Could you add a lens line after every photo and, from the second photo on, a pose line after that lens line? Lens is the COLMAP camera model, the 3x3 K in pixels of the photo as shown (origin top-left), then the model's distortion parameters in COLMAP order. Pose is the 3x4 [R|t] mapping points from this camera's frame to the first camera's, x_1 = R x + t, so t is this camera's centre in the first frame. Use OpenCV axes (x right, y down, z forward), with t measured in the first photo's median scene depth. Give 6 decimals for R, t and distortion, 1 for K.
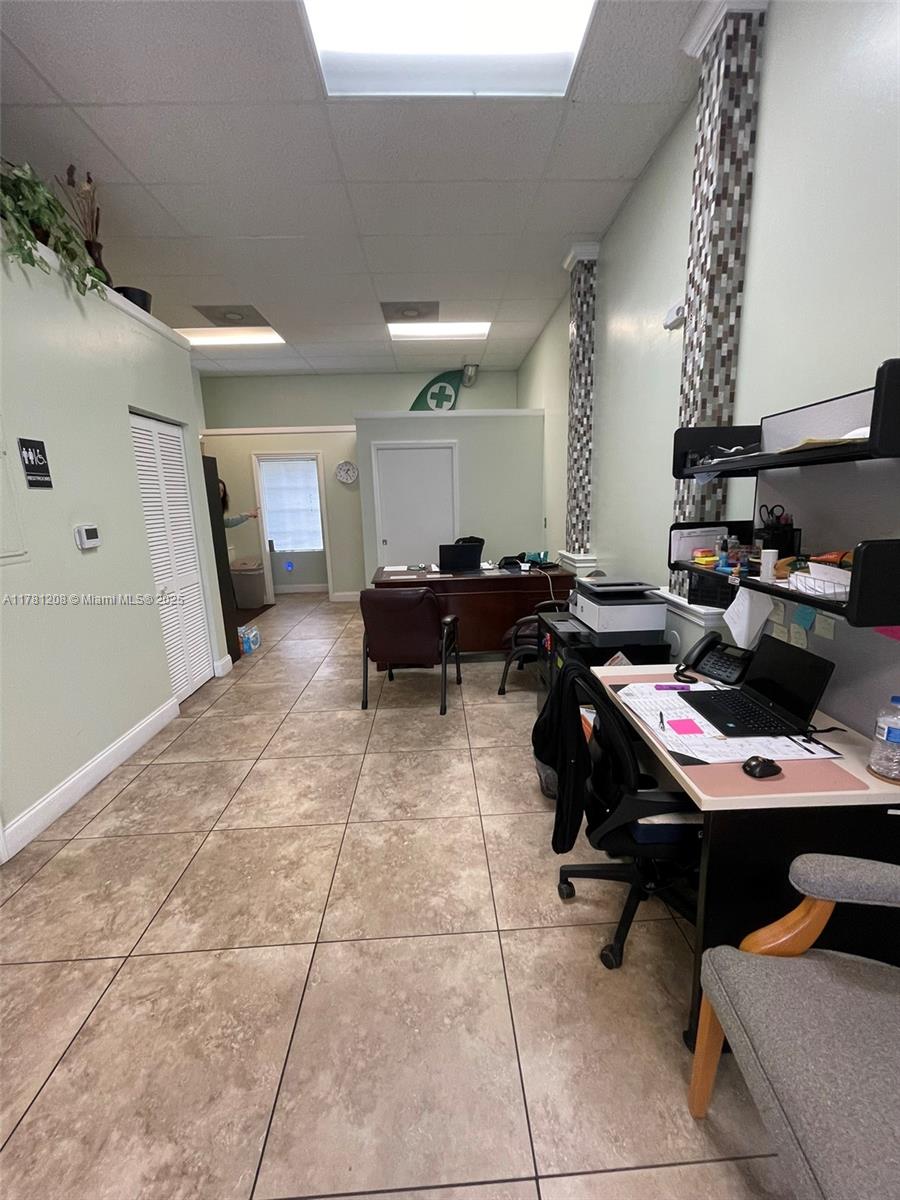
lens RADIAL K [[484.8, 0, 448.0], [0, 484.8, 608.4], [0, 0, 1]] dist [-0.005467, -0.000799]
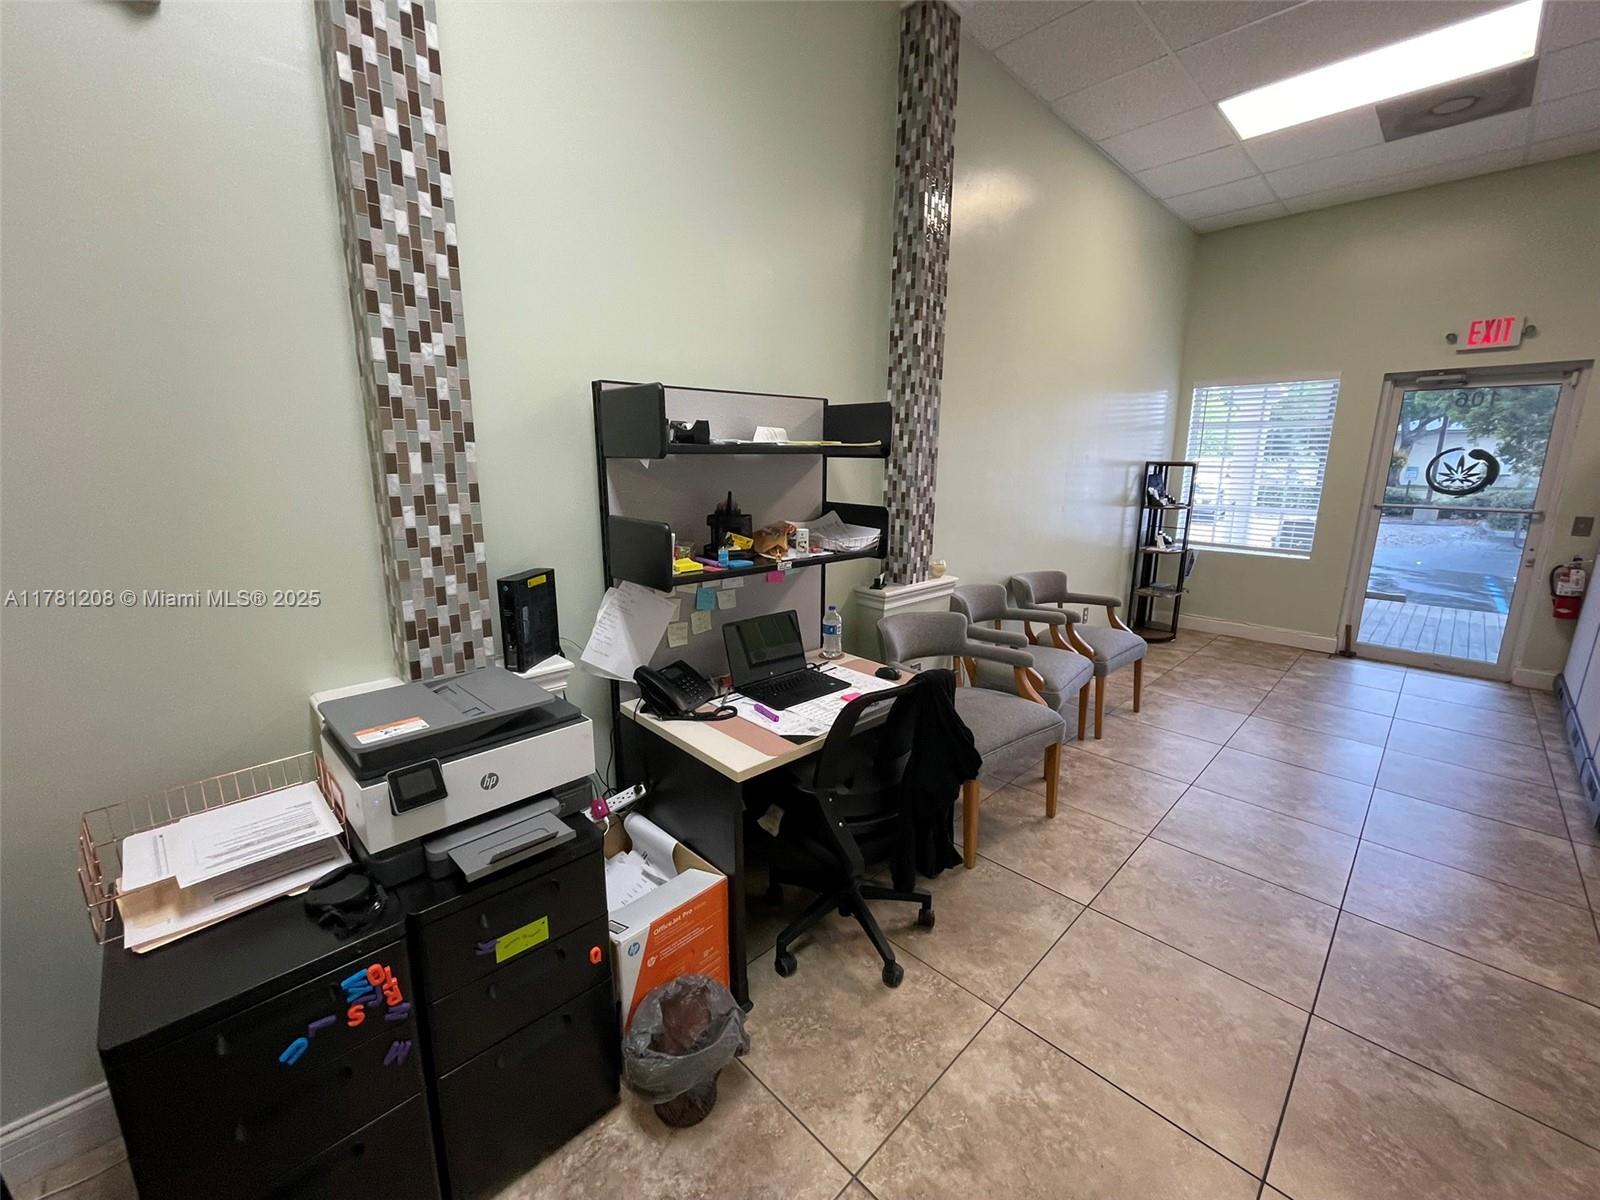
lens RADIAL K [[646.4, 0, 796.1], [0, 646.4, 599.0], [0, 0, 1]] dist [-0.005467, -0.000799]
pose [[-0.675082, -0.131345, 0.725957, -0.356434], [0.176628, 0.926630, 0.331903, -0.387177], [-0.716287, 0.352286, -0.602352, 1.626423]]
